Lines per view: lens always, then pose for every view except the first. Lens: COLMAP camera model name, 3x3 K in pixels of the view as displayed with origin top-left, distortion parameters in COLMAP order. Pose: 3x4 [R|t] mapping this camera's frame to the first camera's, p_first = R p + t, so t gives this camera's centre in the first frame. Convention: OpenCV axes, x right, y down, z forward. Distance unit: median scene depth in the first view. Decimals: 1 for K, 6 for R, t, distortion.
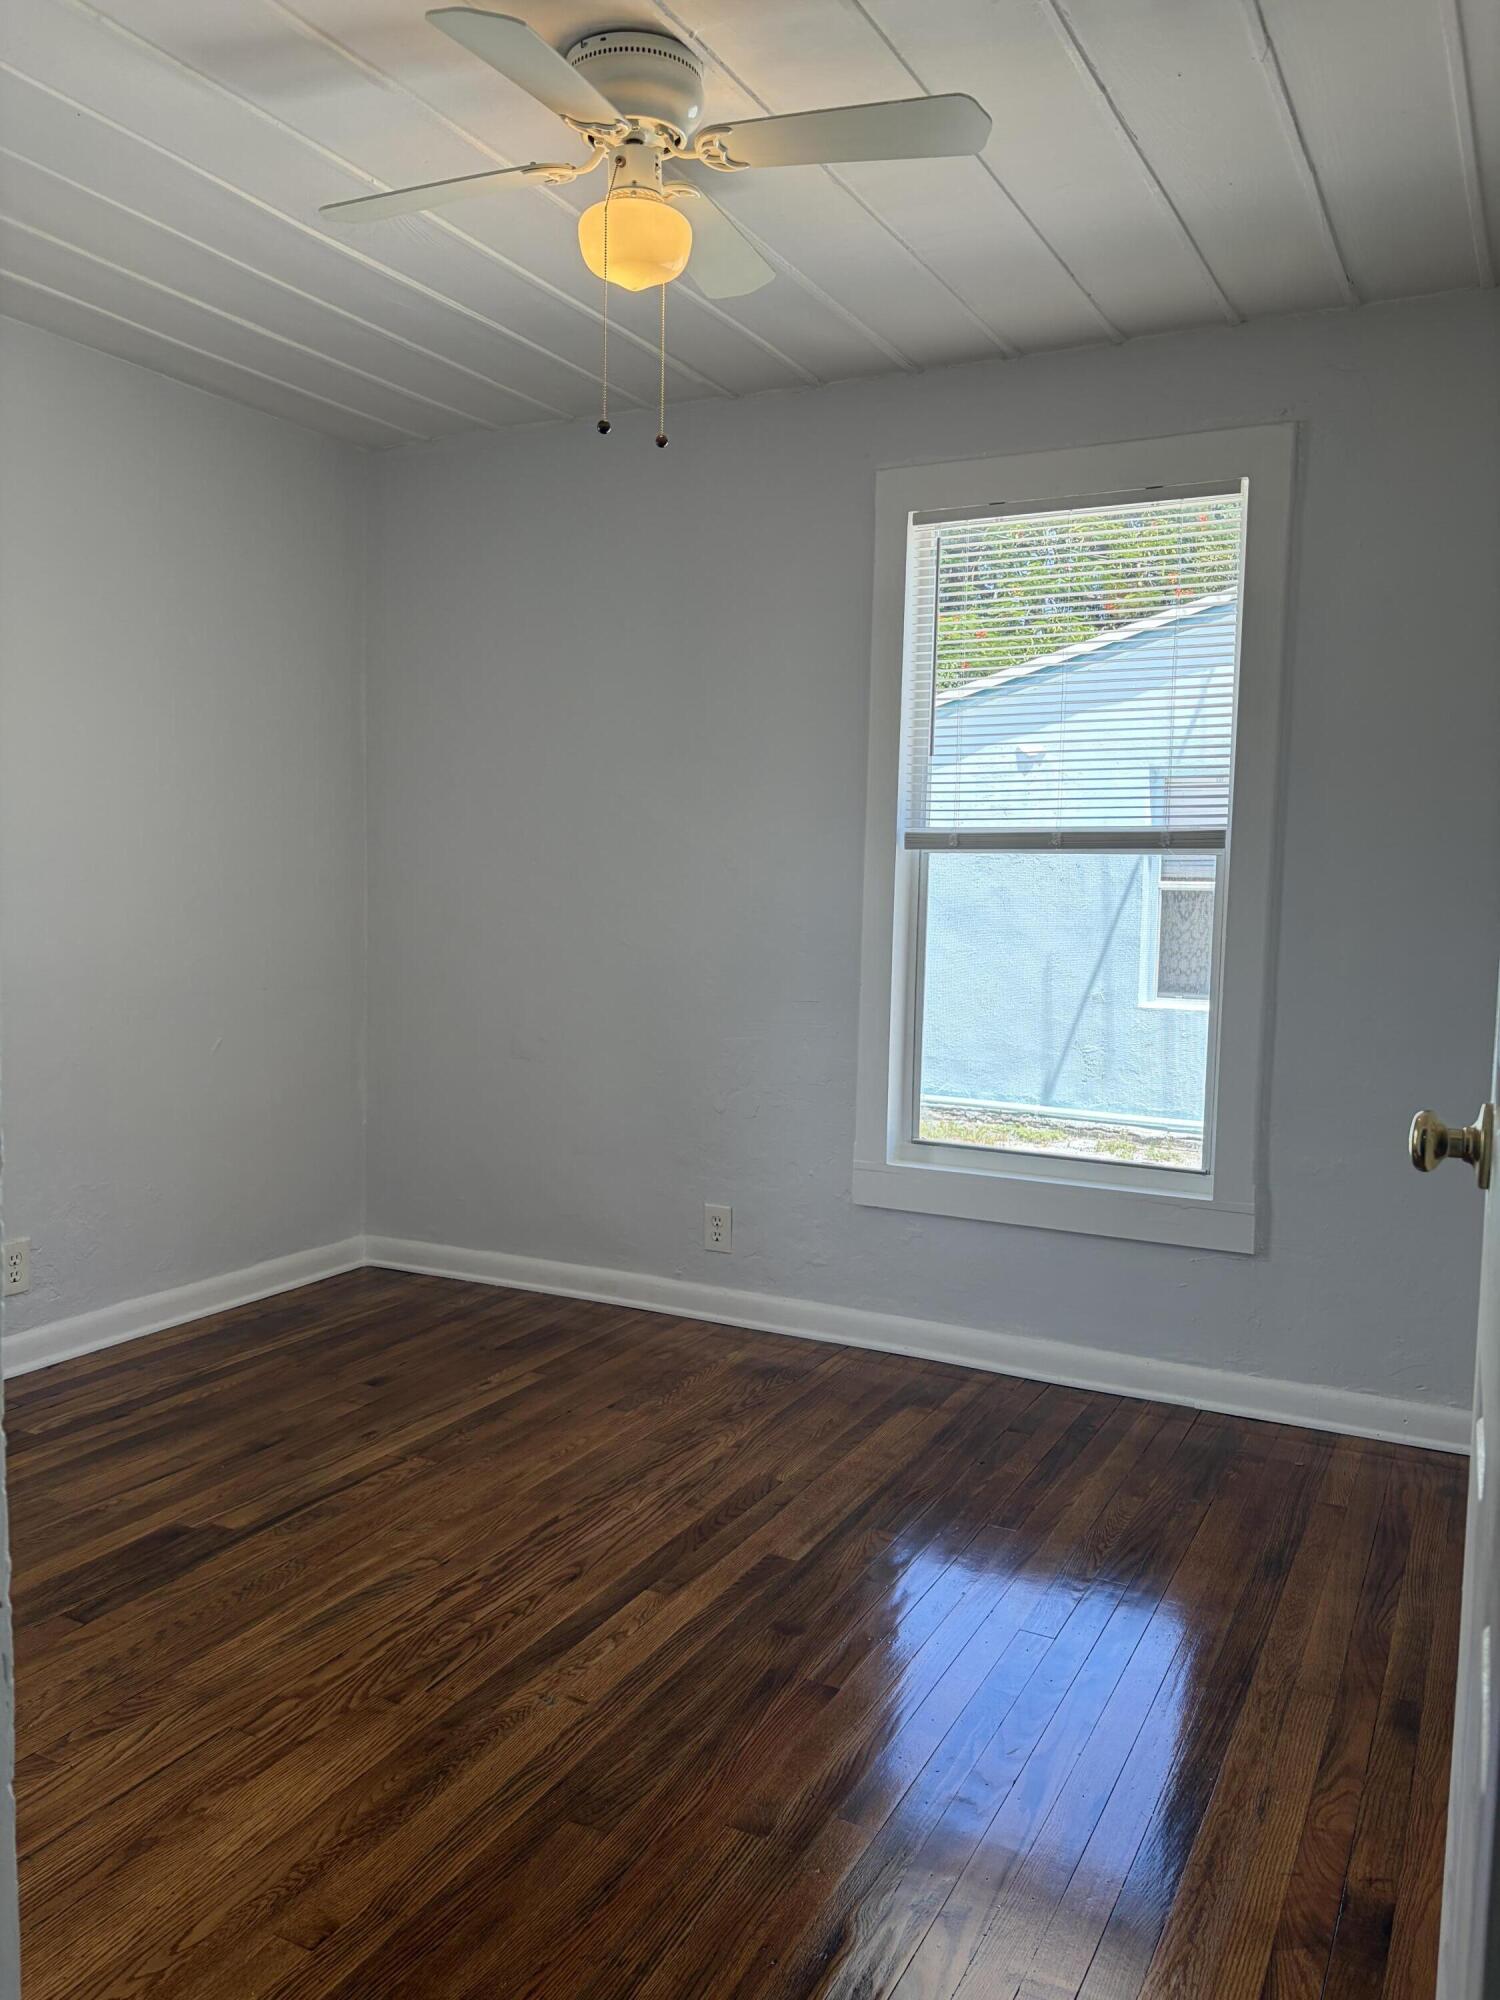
lens RADIAL K [[1518.6, 0, 755.7], [0, 1518.6, 1006.0], [0, 0, 1]] dist [0.038304, -0.037361]
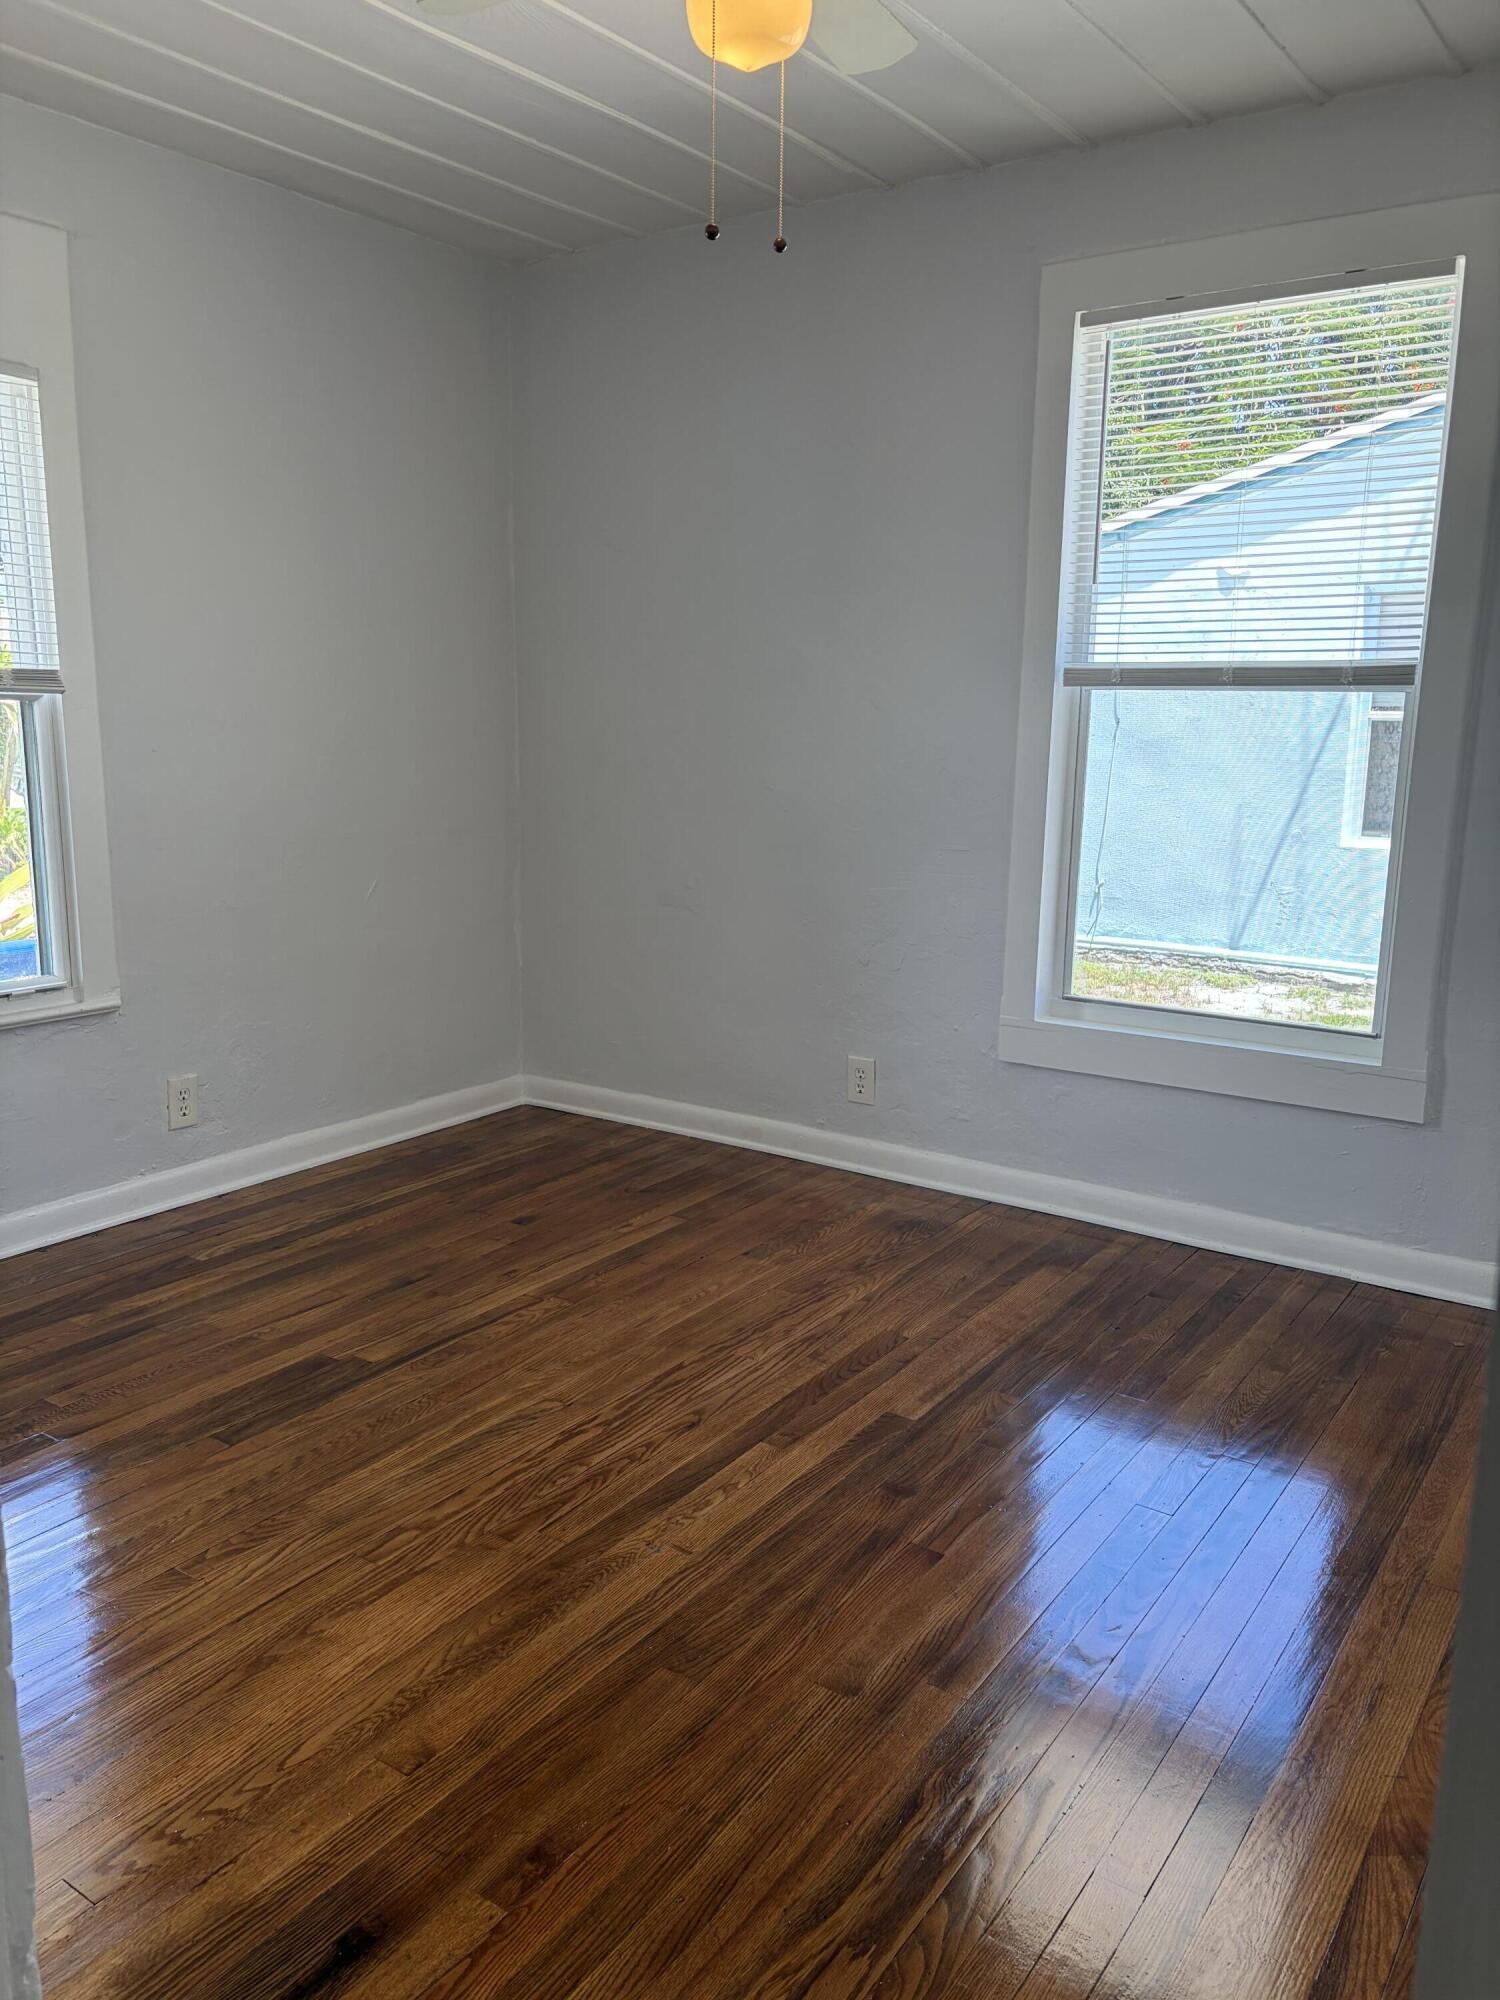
lens RADIAL K [[1518.6, 0, 755.2], [0, 1518.6, 1008.8], [0, 0, 1]] dist [0.038304, -0.037361]
pose [[0.992130, 0.017768, -0.123944, 0.043182], [-0.003833, 0.993726, 0.111773, -0.014663], [0.125152, -0.110419, 0.985974, 0.036762]]
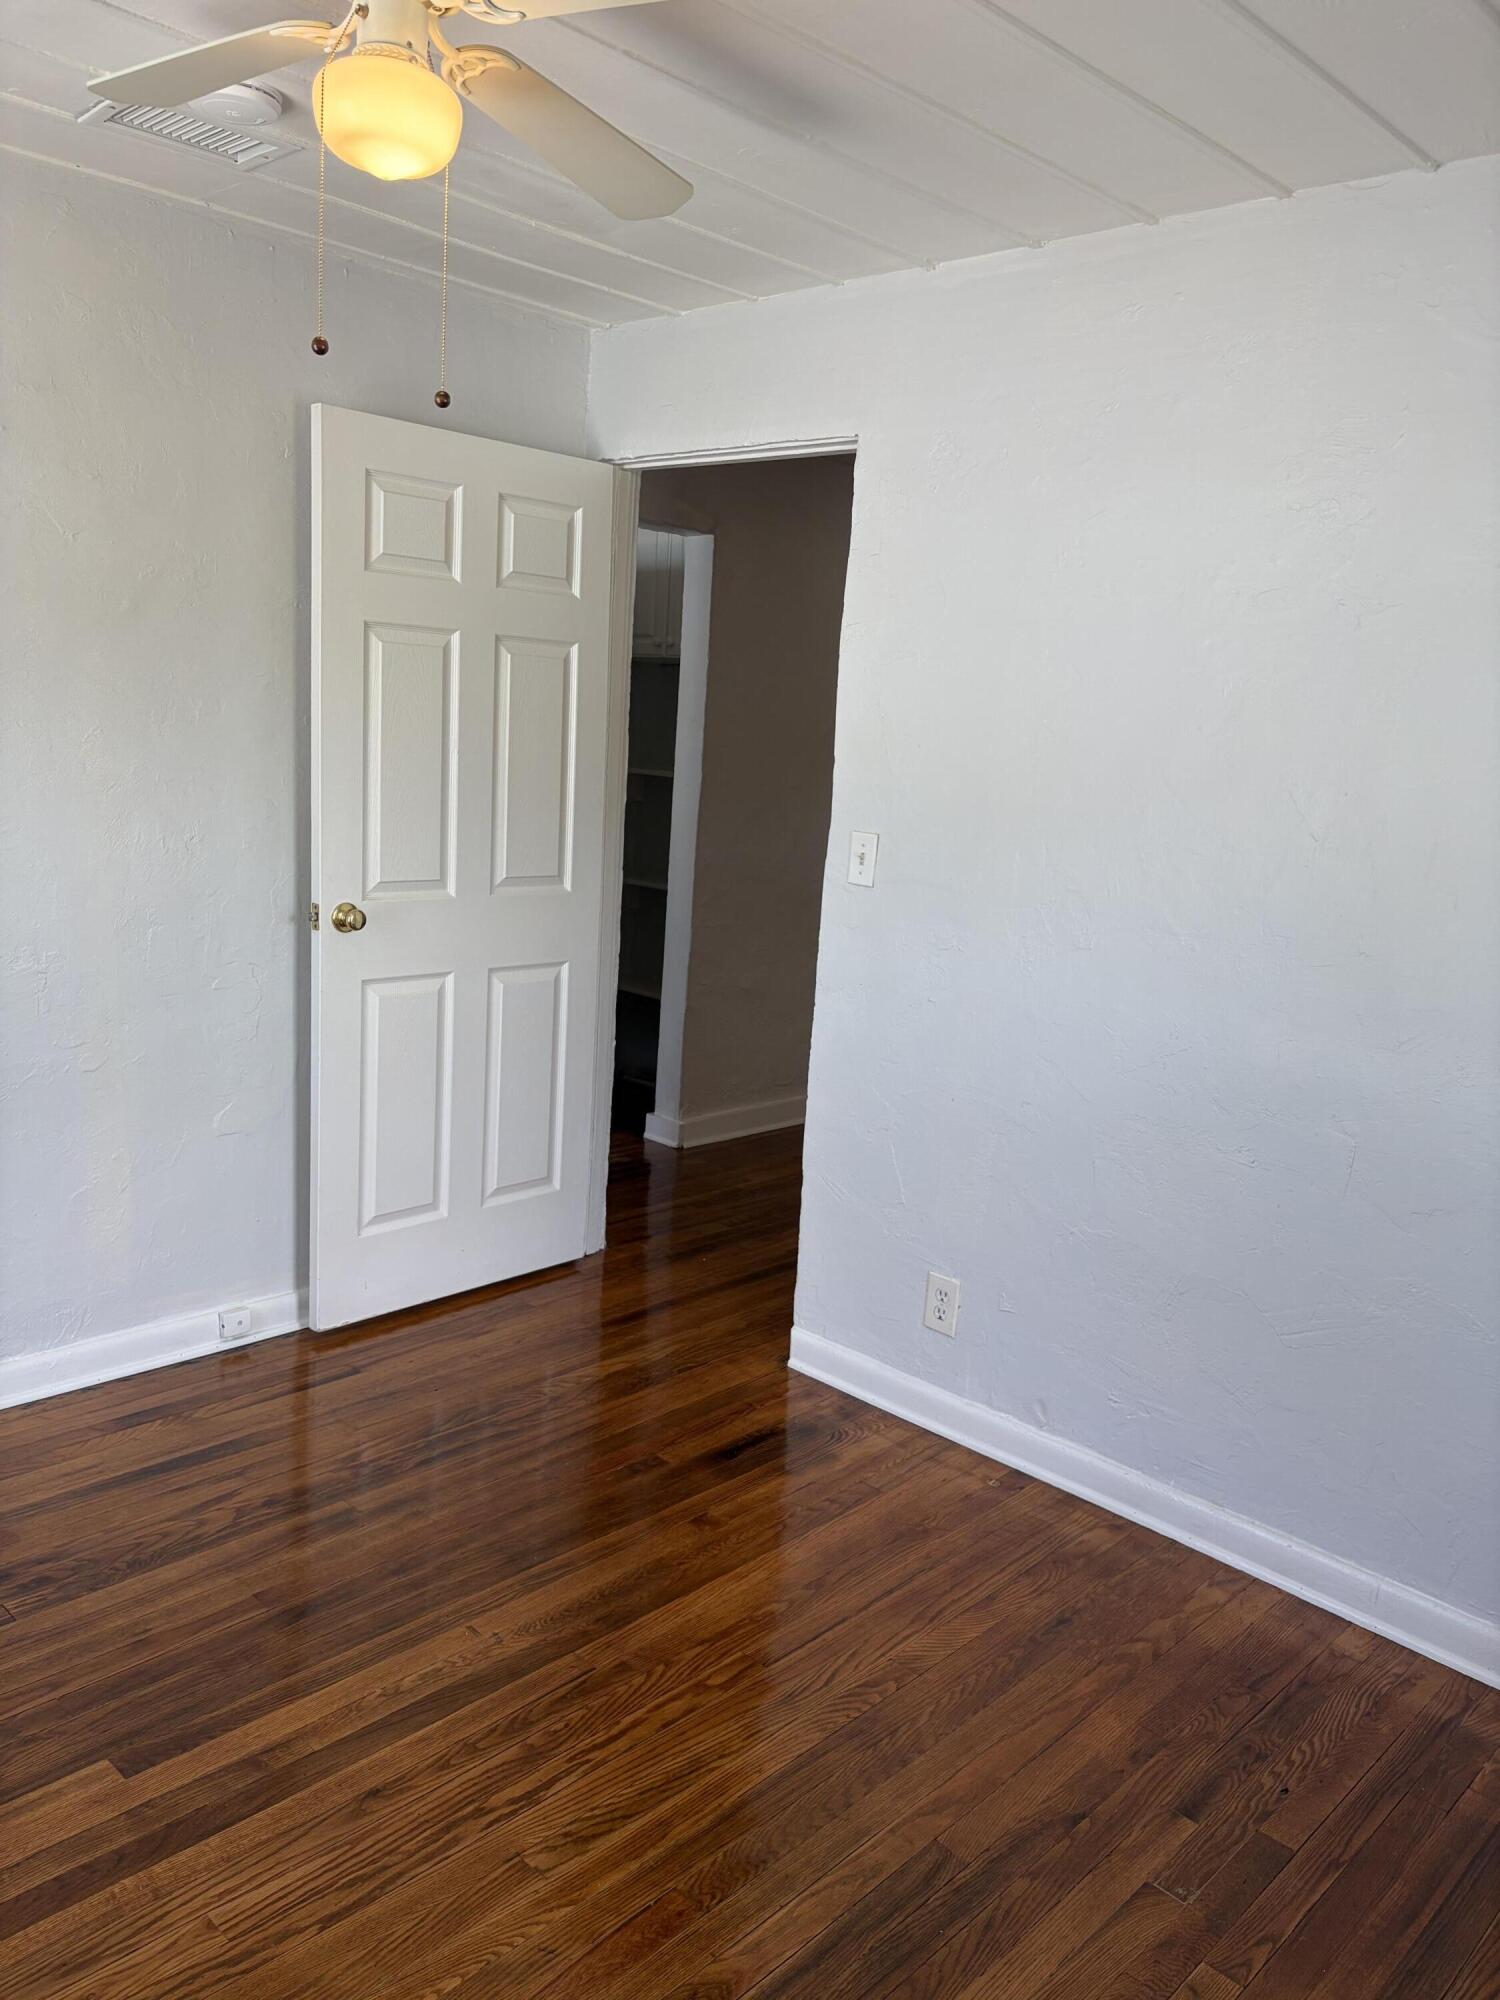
lens RADIAL K [[1518.6, 0, 755.0], [0, 1518.6, 1001.9], [0, 0, 1]] dist [0.038304, -0.037361]
pose [[-0.955707, -0.131920, 0.263100, -0.466068], [-0.060422, 0.962824, 0.263284, -0.255019], [-0.288051, 0.235725, -0.928149, 1.587794]]
